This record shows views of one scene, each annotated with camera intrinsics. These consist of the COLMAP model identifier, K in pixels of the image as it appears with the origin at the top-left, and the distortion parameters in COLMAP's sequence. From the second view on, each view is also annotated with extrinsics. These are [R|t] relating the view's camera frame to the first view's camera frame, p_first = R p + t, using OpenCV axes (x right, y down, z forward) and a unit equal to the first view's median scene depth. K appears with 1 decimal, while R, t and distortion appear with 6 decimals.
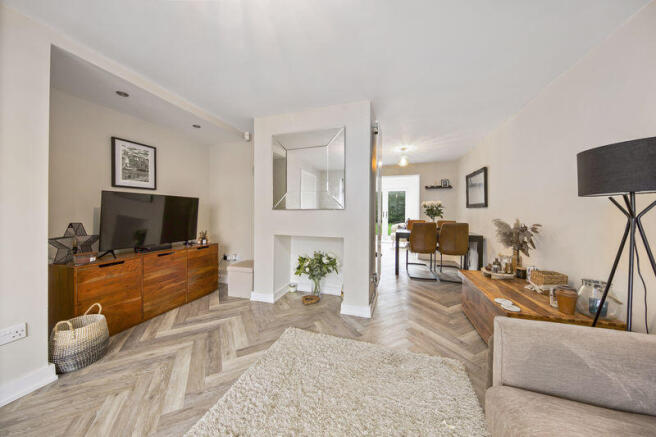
lens RADIAL K [[218.2, 0, 335.1], [0, 218.2, 212.7], [0, 0, 1]] dist [0.000774, -0.000077]
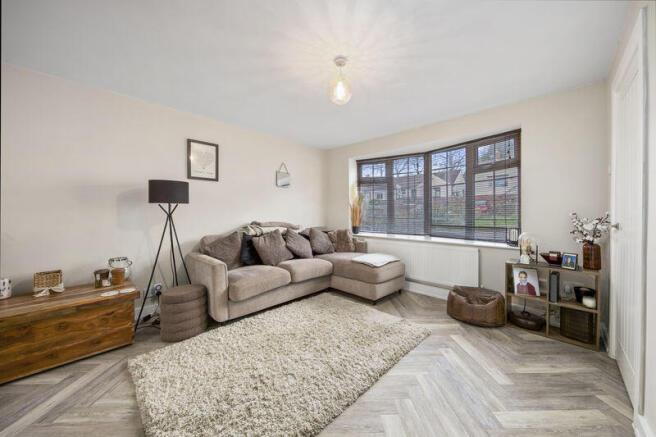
lens RADIAL K [[237.6, 0, 328.5], [0, 237.6, 211.4], [0, 0, 1]] dist [0.001062, 0.000078]
pose [[-0.895786, 0.000836, 0.444485, -0.520022], [0.002824, 0.999989, 0.003810, -0.007129], [-0.444477, 0.004668, -0.895778, 1.115692]]
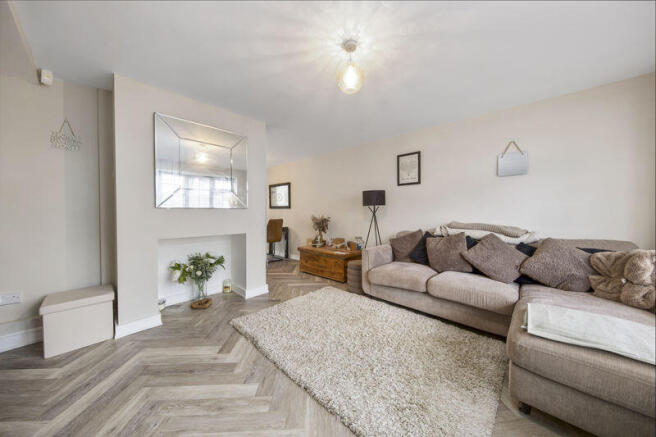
lens RADIAL K [[218.2, 0, 335.1], [0, 218.2, 212.7], [0, 0, 1]] dist [0.000774, -0.000077]
pose [[0.412502, -0.004729, 0.910945, -0.851973], [0.003904, 0.999987, 0.003424, 0.001497], [-0.910948, 0.002144, 0.412515, 0.091309]]
